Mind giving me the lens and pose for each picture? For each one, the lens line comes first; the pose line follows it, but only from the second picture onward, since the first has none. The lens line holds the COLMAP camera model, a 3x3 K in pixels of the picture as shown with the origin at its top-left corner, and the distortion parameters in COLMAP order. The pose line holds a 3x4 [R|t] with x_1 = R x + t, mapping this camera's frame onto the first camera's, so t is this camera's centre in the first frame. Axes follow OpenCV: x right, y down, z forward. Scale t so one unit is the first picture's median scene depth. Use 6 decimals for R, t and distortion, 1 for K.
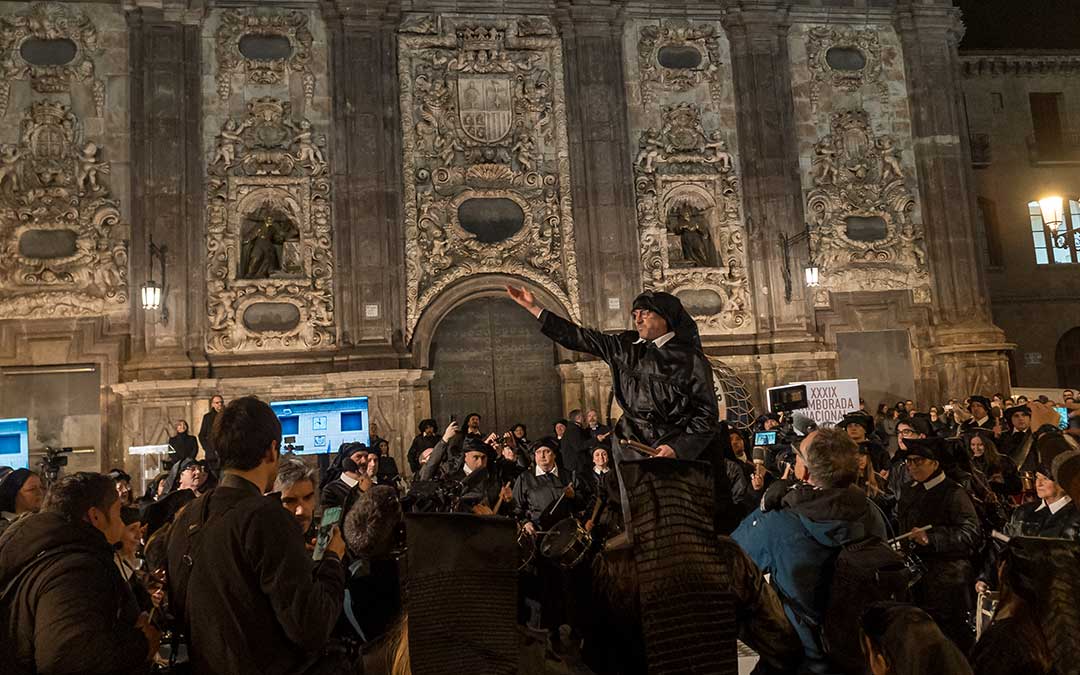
lens RADIAL K [[961.5, 0, 544.3], [0, 961.5, 305.0], [0, 0, 1]] dist [-0.007404, 0.022833]
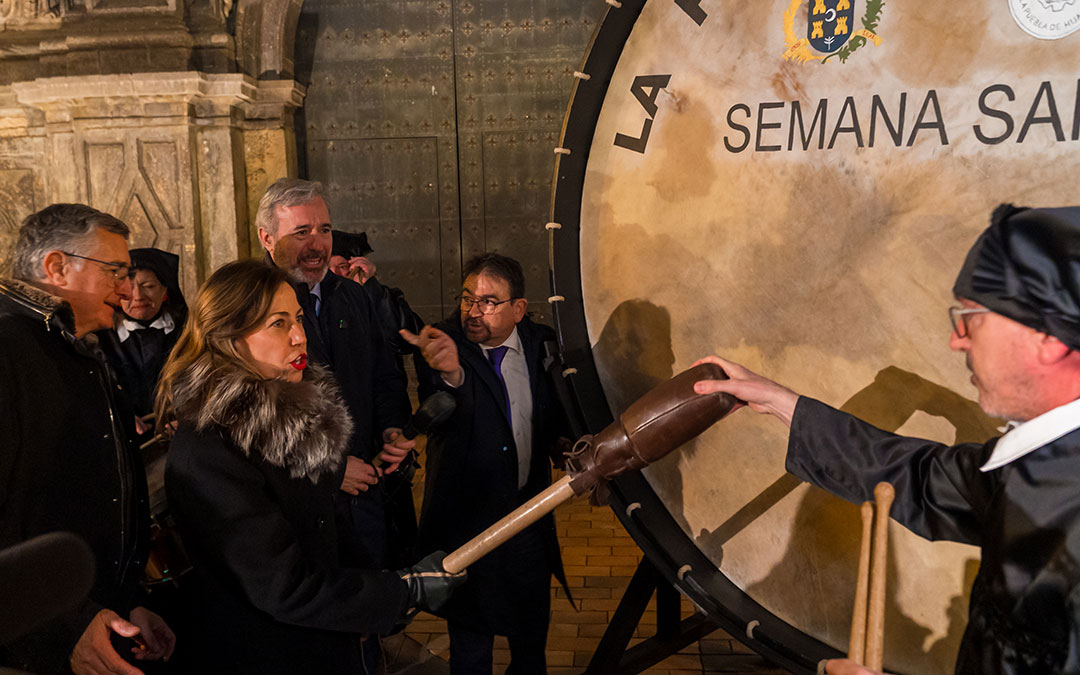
lens RADIAL K [[983.8, 0, 500.5], [0, 983.8, 300.6], [0, 0, 1]] dist [0.031956, 0.009648]
pose [[0.968593, 0.046288, -0.244304, 0.071411], [0.010149, 0.974341, 0.224848, 0.062746], [0.248443, -0.220265, 0.943270, 0.580432]]
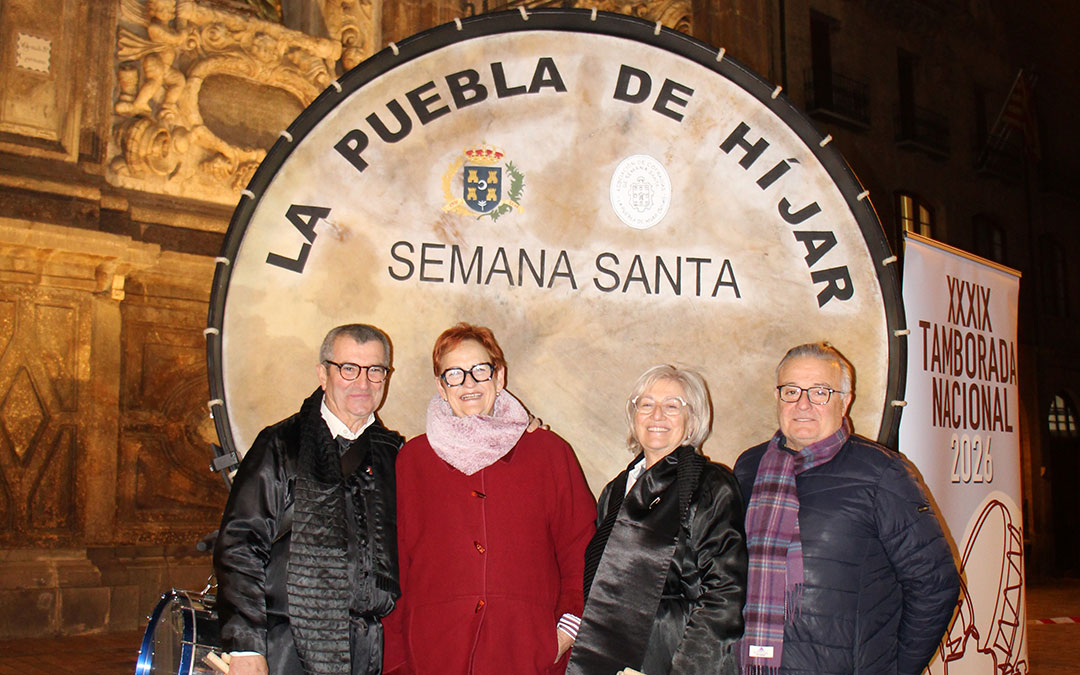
lens RADIAL K [[1320.3, 0, 539.5], [0, 1320.3, 336.6], [0, 0, 1]] dist [-0.186736, 0.171066]
pose [[0.818756, 0.126501, 0.560032, -0.015784], [-0.128517, 0.991055, -0.035972, 0.083799], [-0.559573, -0.042521, 0.827689, 0.538421]]
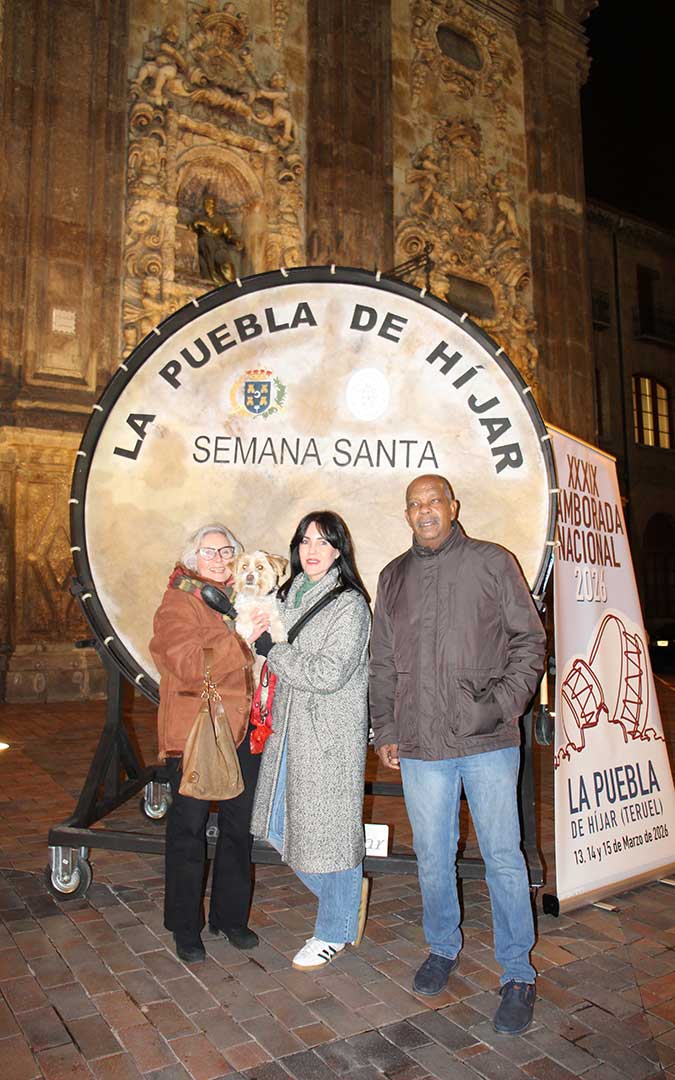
lens RADIAL K [[879.3, 0, 322.8], [0, 879.3, 538.2], [0, 0, 1]] dist [-0.174373, 0.152887]
pose [[0.905638, 0.089332, 0.414536, 0.020015], [-0.111098, 0.993397, 0.028642, 0.079321], [-0.409240, -0.071994, 0.909582, 0.529353]]
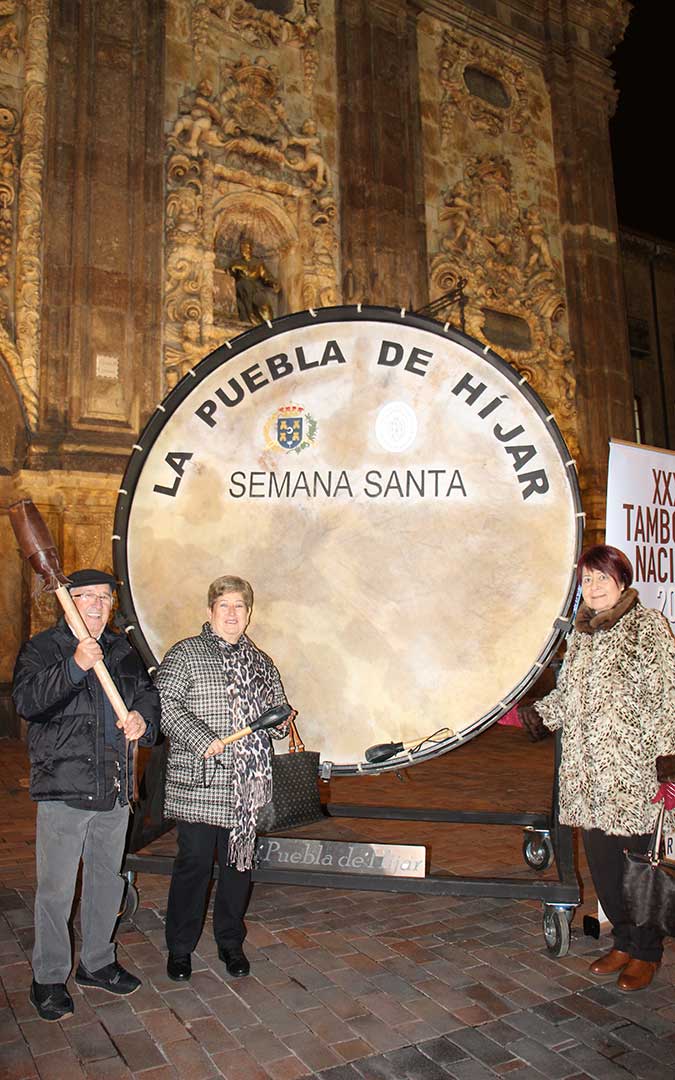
lens RADIAL K [[879.3, 0, 322.8], [0, 879.3, 538.2], [0, 0, 1]] dist [-0.174373, 0.152887]
pose [[0.928781, 0.082926, 0.361233, 0.020594], [-0.085679, 0.996287, -0.008420, 0.080448], [-0.360590, -0.023130, 0.932438, 0.523263]]
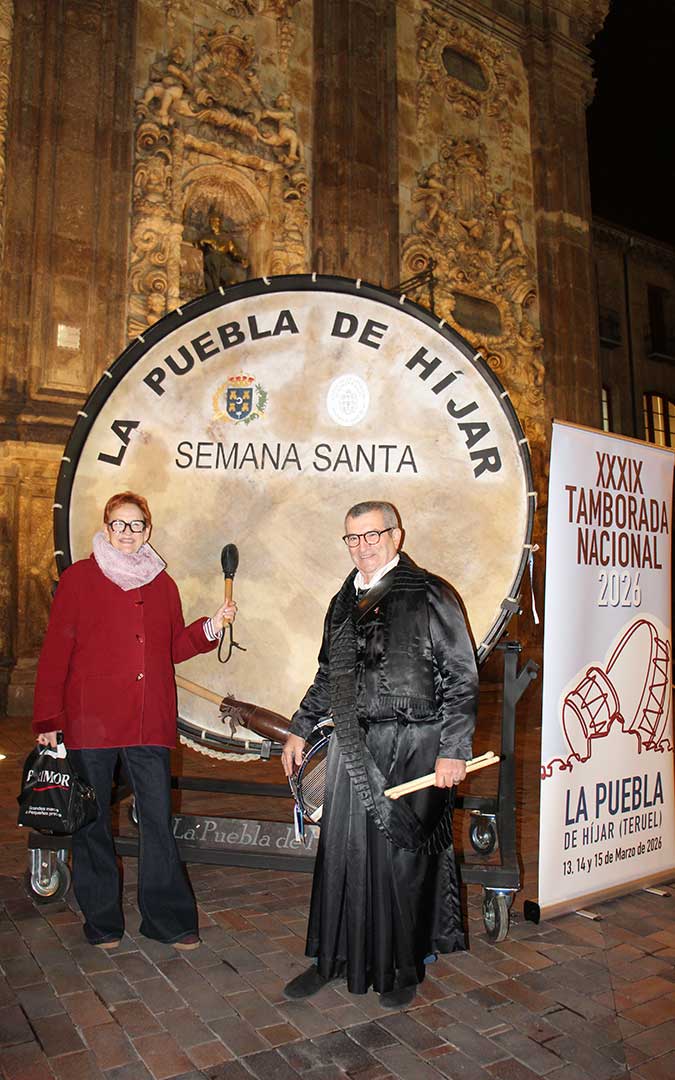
lens RADIAL K [[880.4, 0, 334.3], [0, 880.4, 536.8], [0, 0, 1]] dist [-0.176490, 0.157875]
pose [[0.908199, 0.099542, 0.406529, 0.026378], [-0.110772, 0.993837, 0.004121, 0.081705], [-0.403614, -0.048775, 0.913628, 0.525159]]
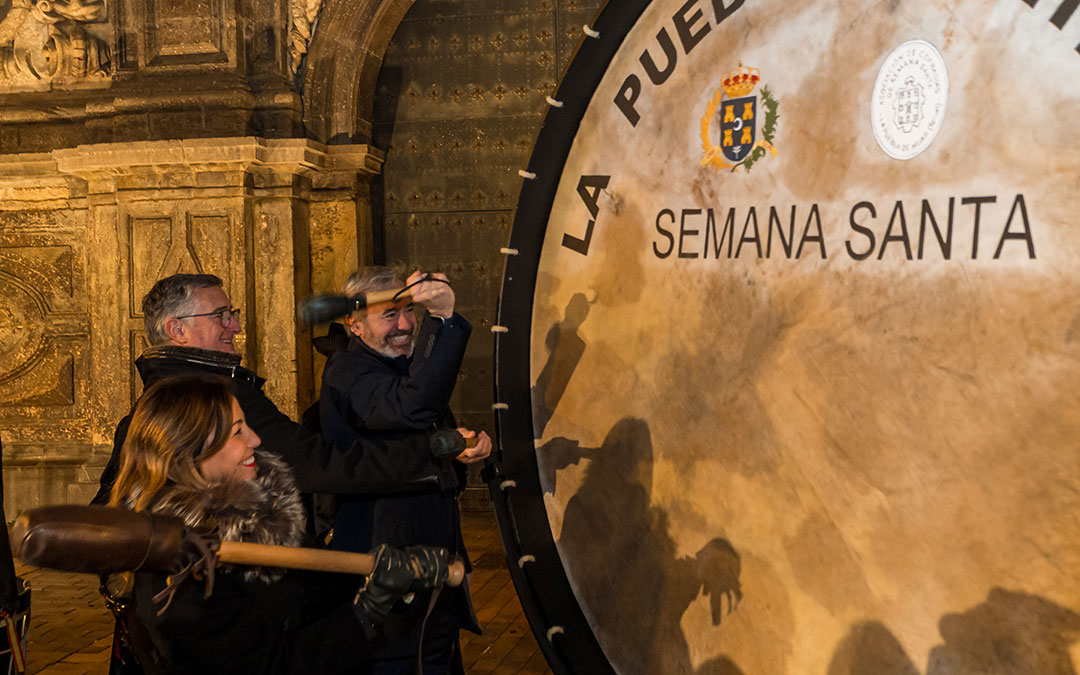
lens RADIAL K [[1273.7, 0, 572.7], [0, 1273.7, 289.8], [0, 0, 1]] dist [0.047513, 0.044619]
pose [[0.938412, 0.032242, -0.344010, 0.109089], [0.015579, 0.990676, 0.135347, 0.055962], [0.345166, -0.132371, 0.929160, 0.562139]]
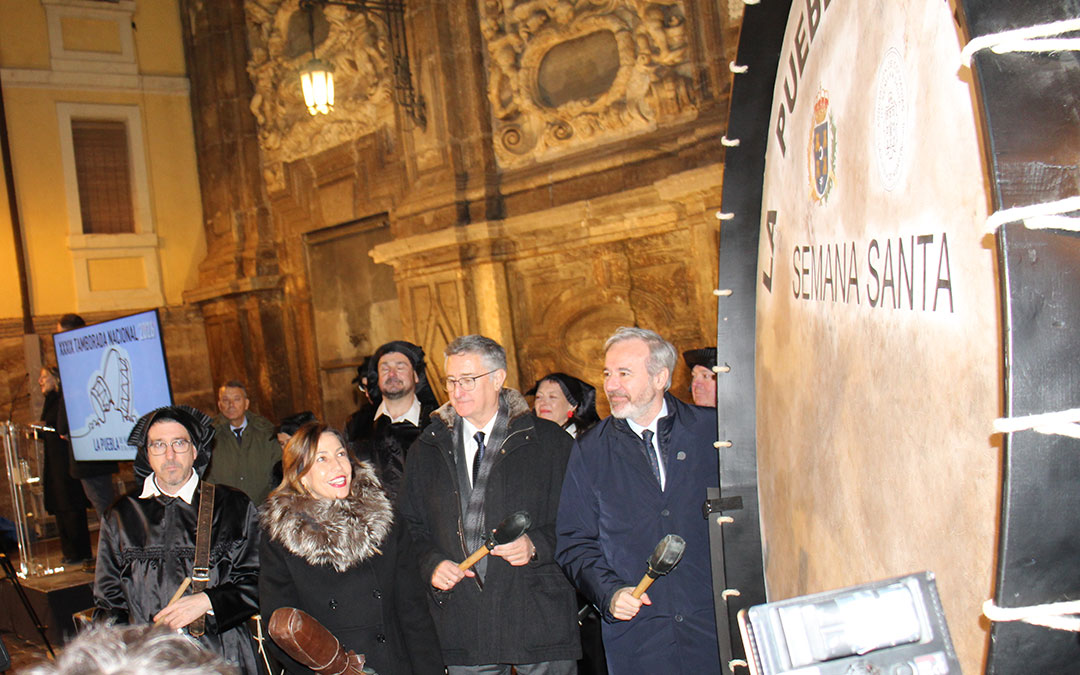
lens RADIAL K [[1174.5, 0, 420.6], [0, 1174.5, 412.0], [0, 0, 1]] dist [-0.110223, 0.016246]
pose [[0.466400, 0.054554, -0.882890, 0.160779], [0.212564, 0.961939, 0.171728, 0.053812], [0.858654, -0.267765, 0.437052, 0.607147]]
